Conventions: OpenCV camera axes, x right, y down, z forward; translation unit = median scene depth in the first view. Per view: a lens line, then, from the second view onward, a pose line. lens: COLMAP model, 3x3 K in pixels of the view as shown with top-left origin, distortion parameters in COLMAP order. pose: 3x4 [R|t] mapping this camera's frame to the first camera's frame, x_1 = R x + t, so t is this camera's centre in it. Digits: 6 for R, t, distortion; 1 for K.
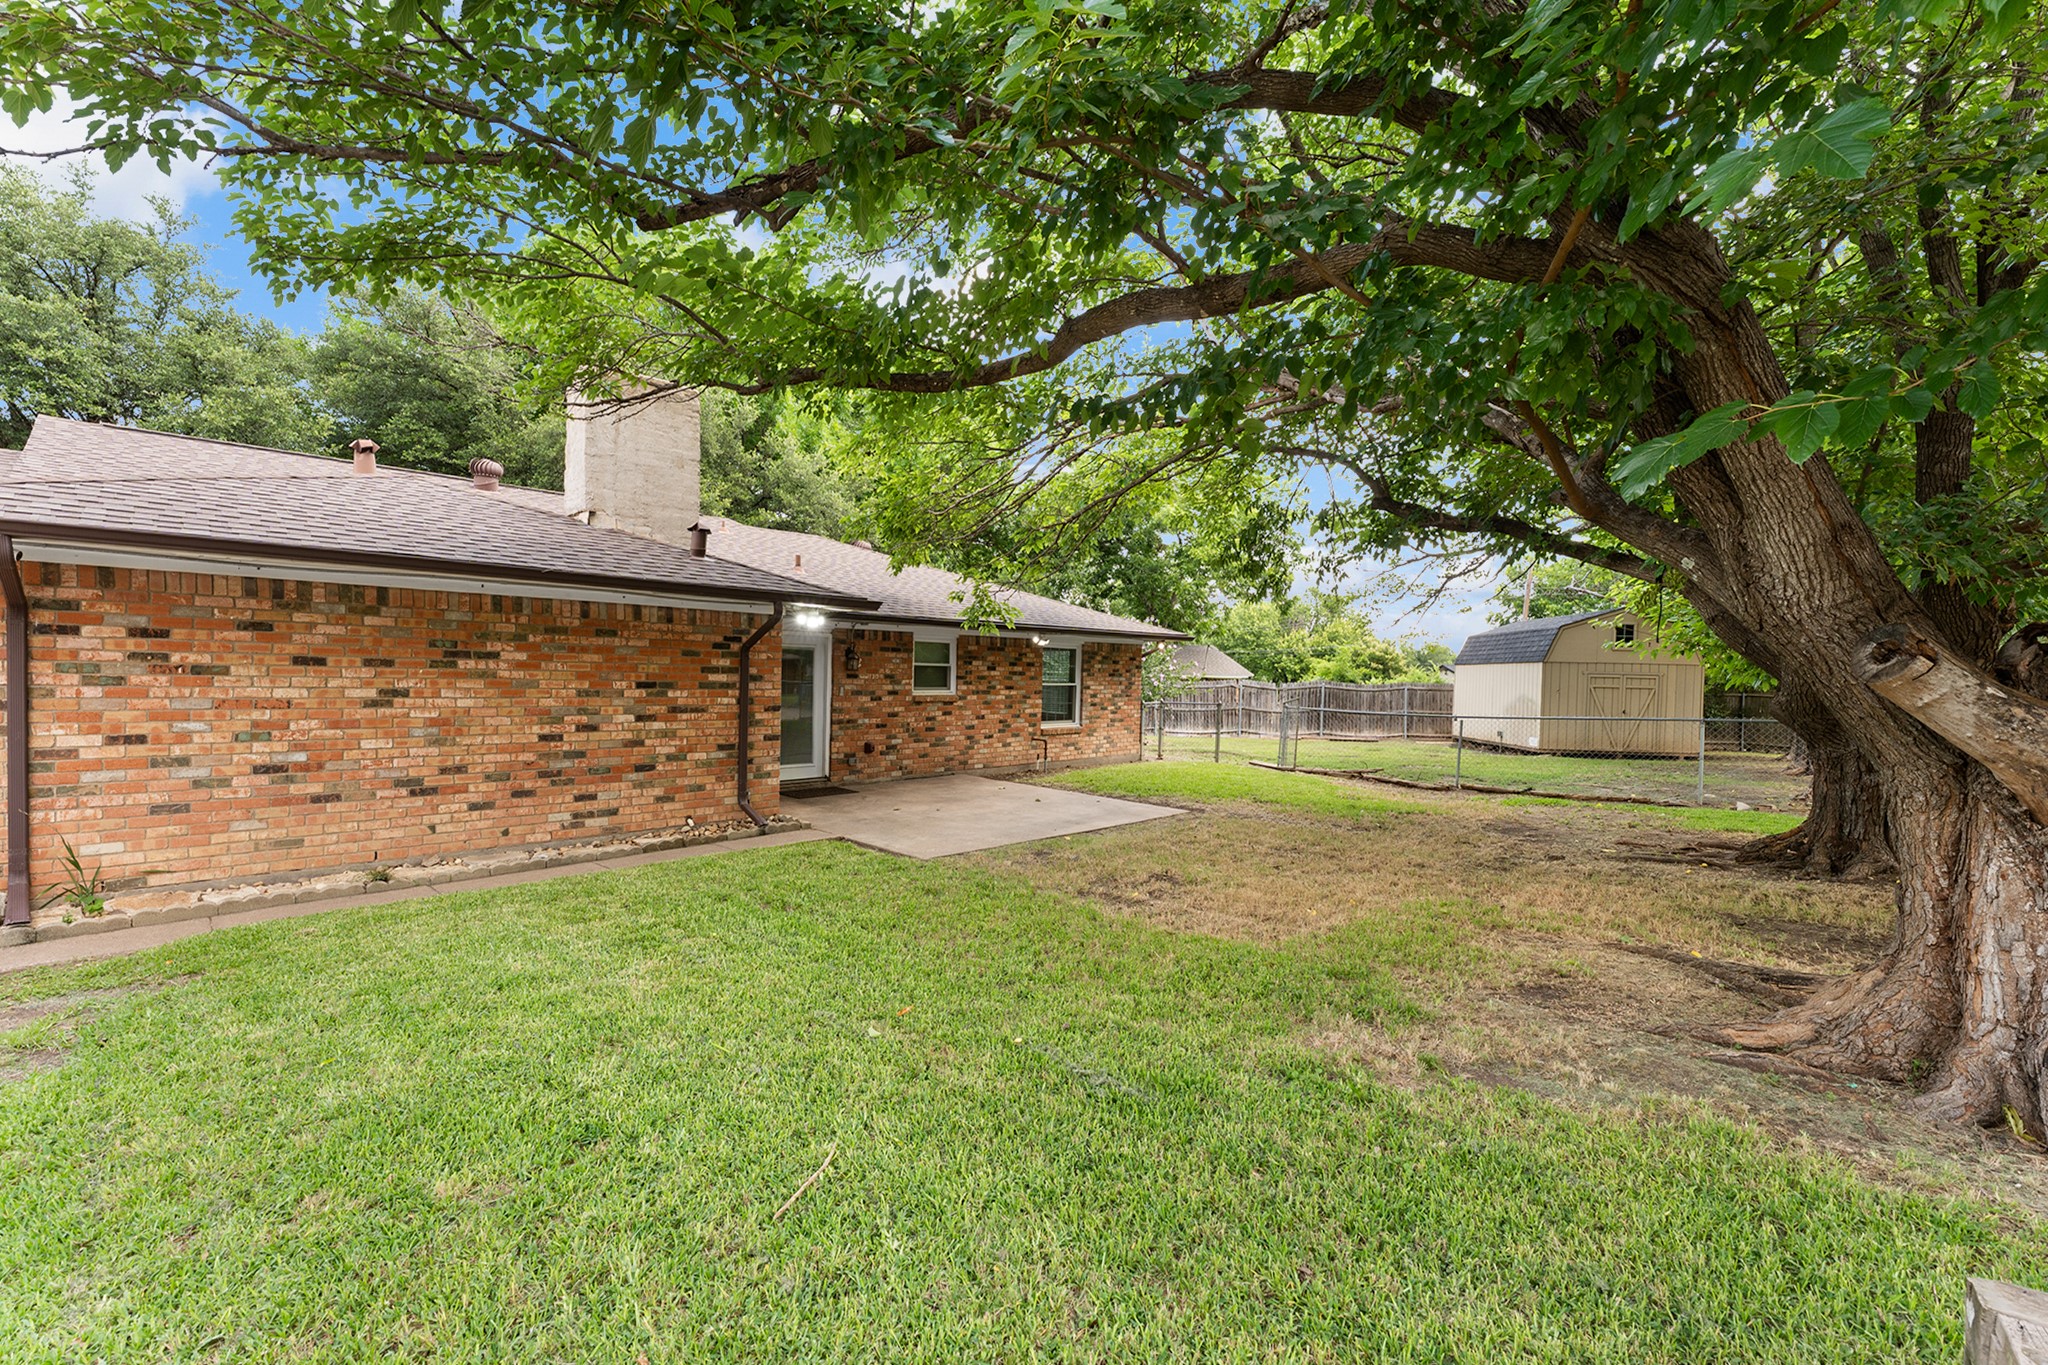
lens RADIAL K [[818.0, 0, 1019.6], [0, 818.0, 702.2], [0, 0, 1]] dist [-0.000709, -0.001151]
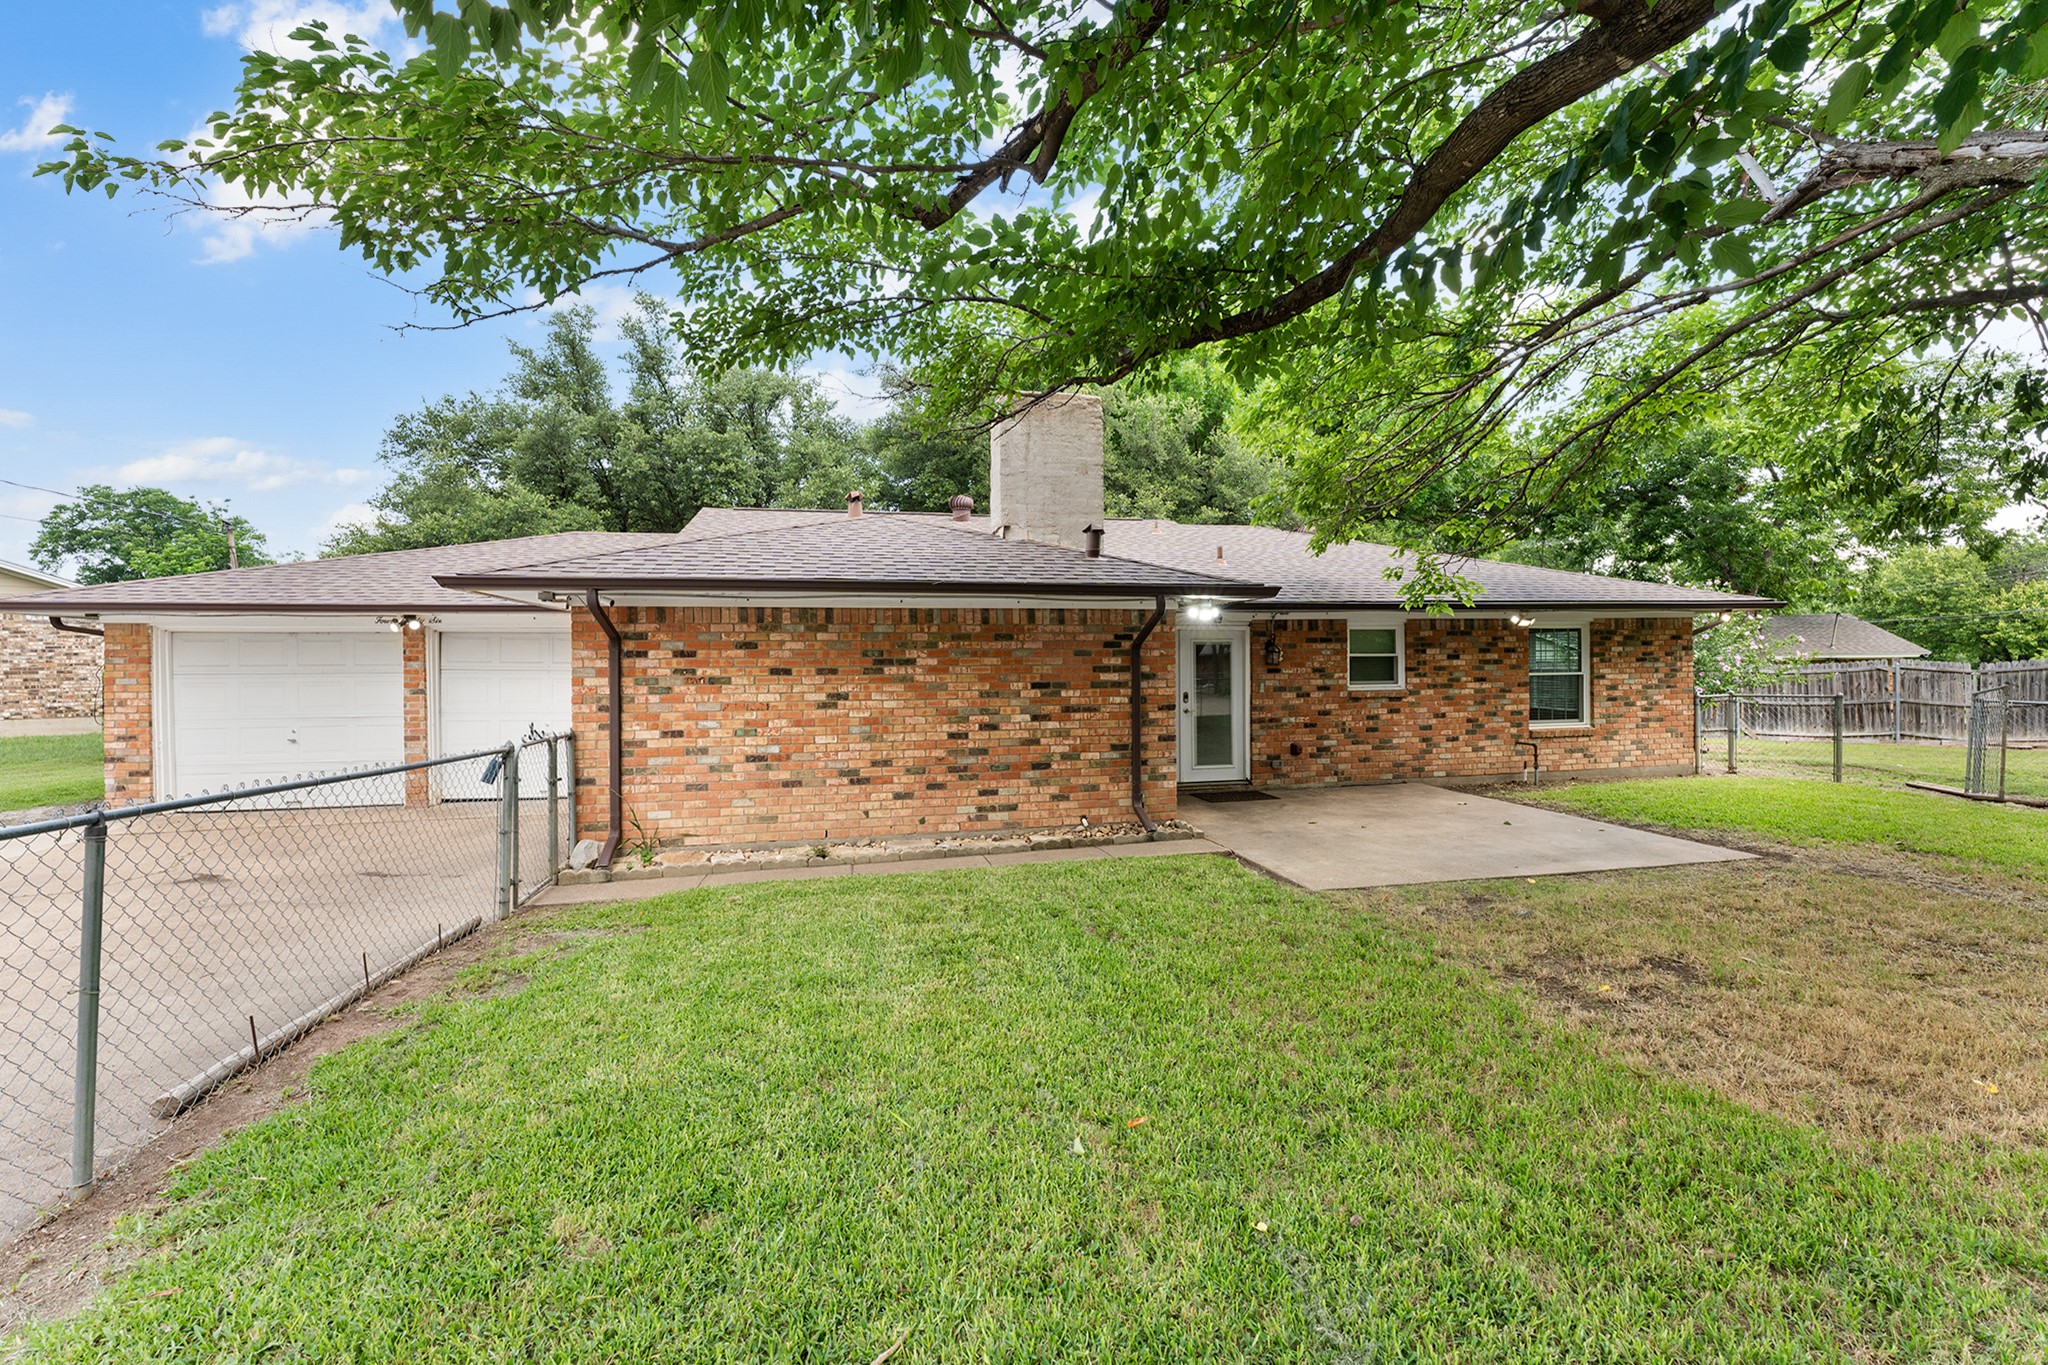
lens RADIAL K [[818.0, 0, 1022.9], [0, 818.0, 656.8], [0, 0, 1]] dist [-0.000709, -0.001151]
pose [[0.842755, -0.038141, -0.536945, 0.071704], [0.010588, 0.998468, -0.054307, -0.001154], [0.538193, 0.040083, 0.841868, 0.116888]]
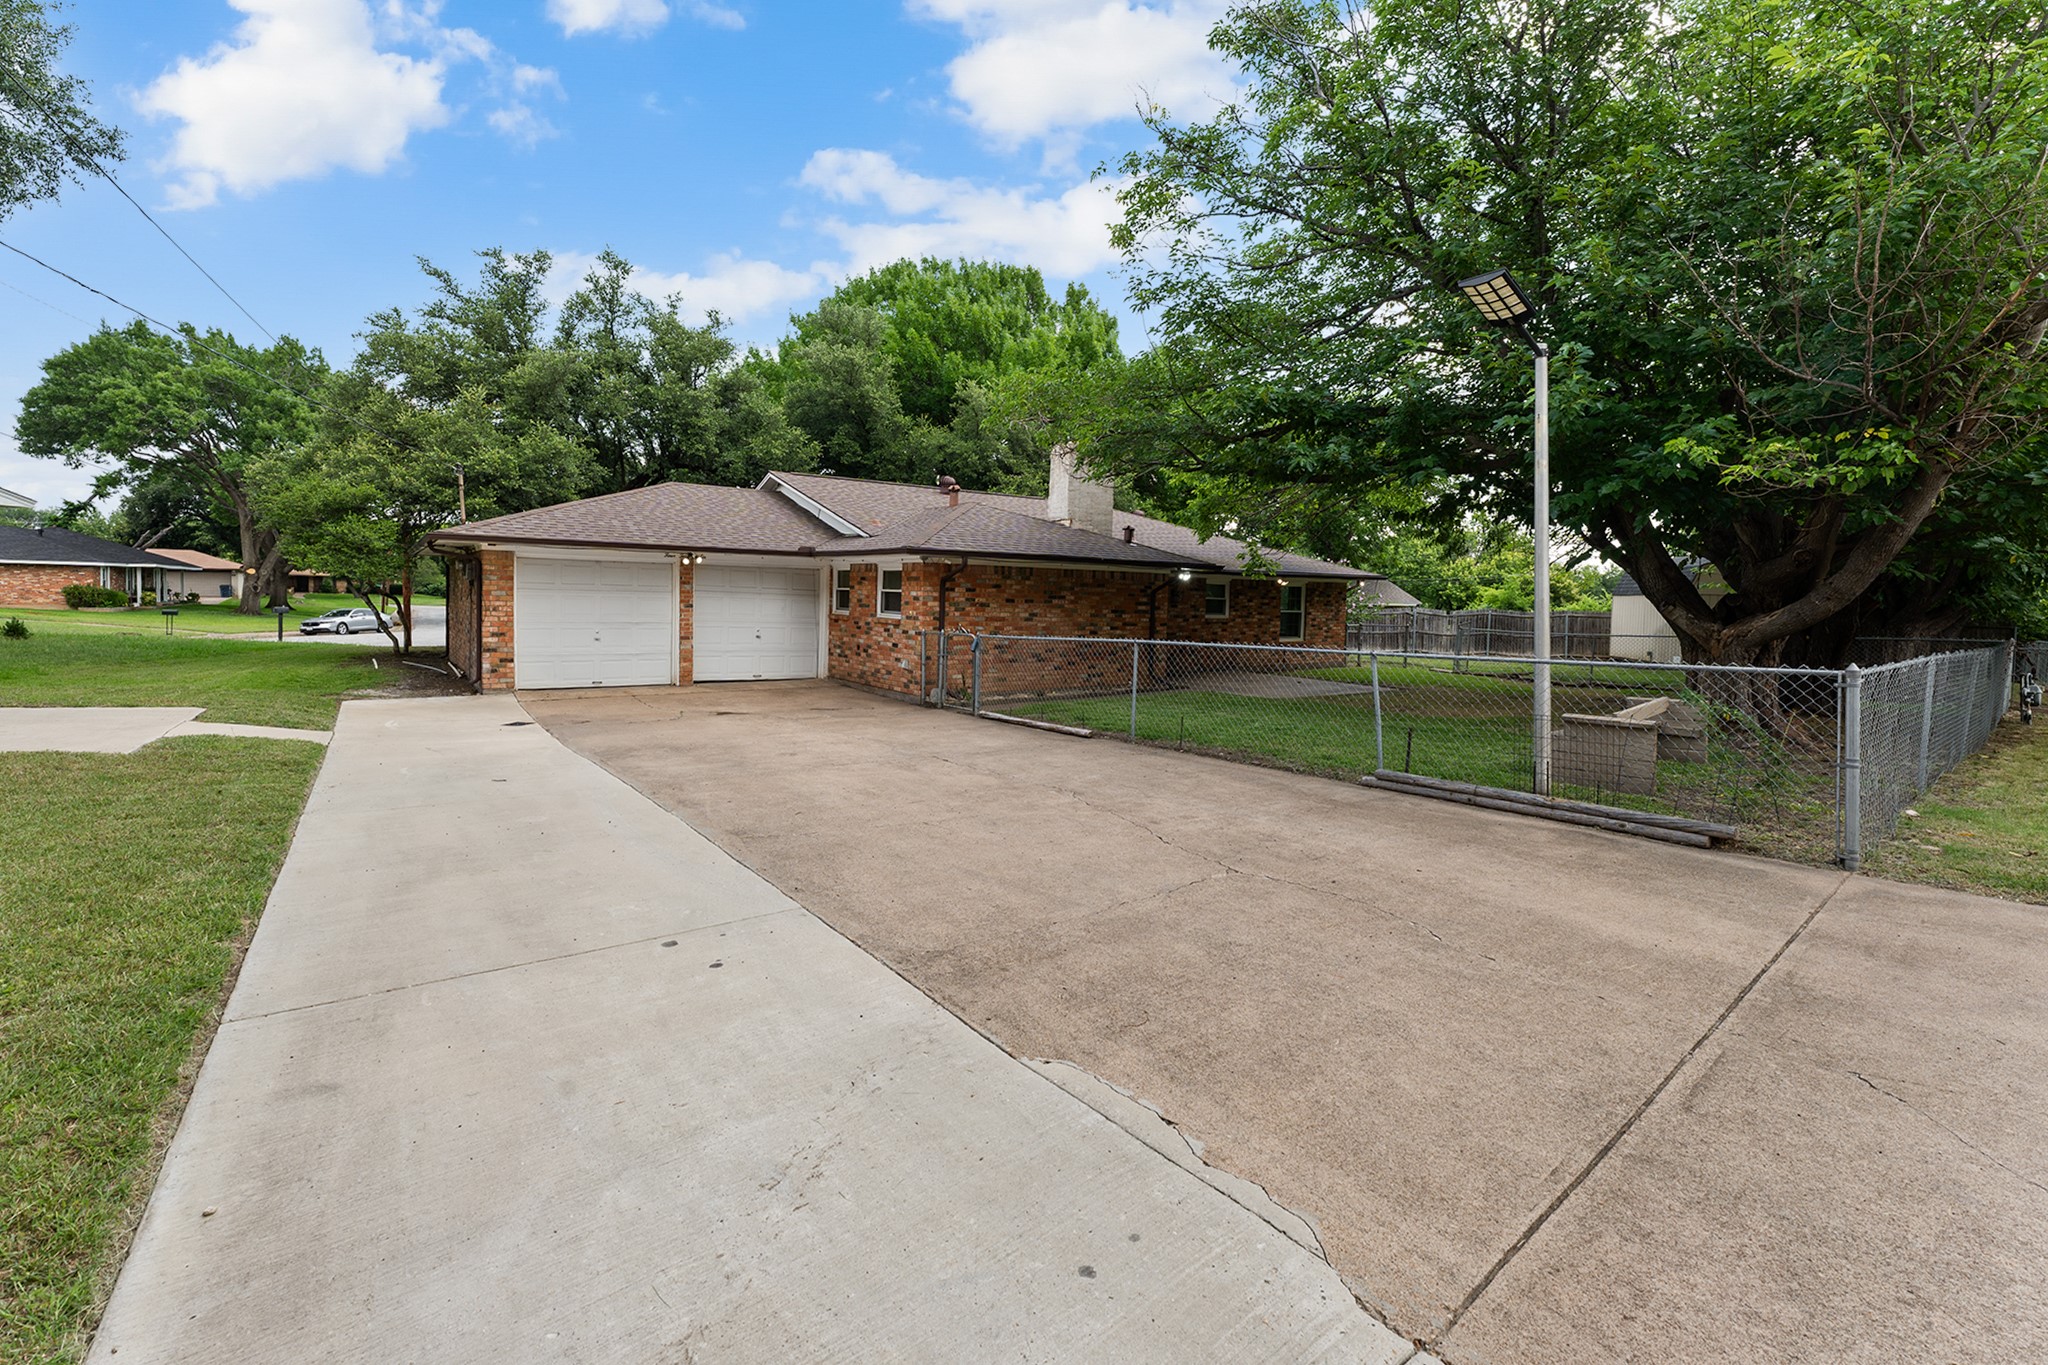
lens RADIAL K [[860.0, 0, 1003.0], [0, 860.0, 620.3], [0, 0, 1]] dist [-0.002436, 0.000199]
pose [[0.986908, 0.002818, -0.161257, -0.366247], [-0.004655, 0.999929, -0.011012, 0.022572], [0.161214, 0.011618, 0.986851, -1.010017]]
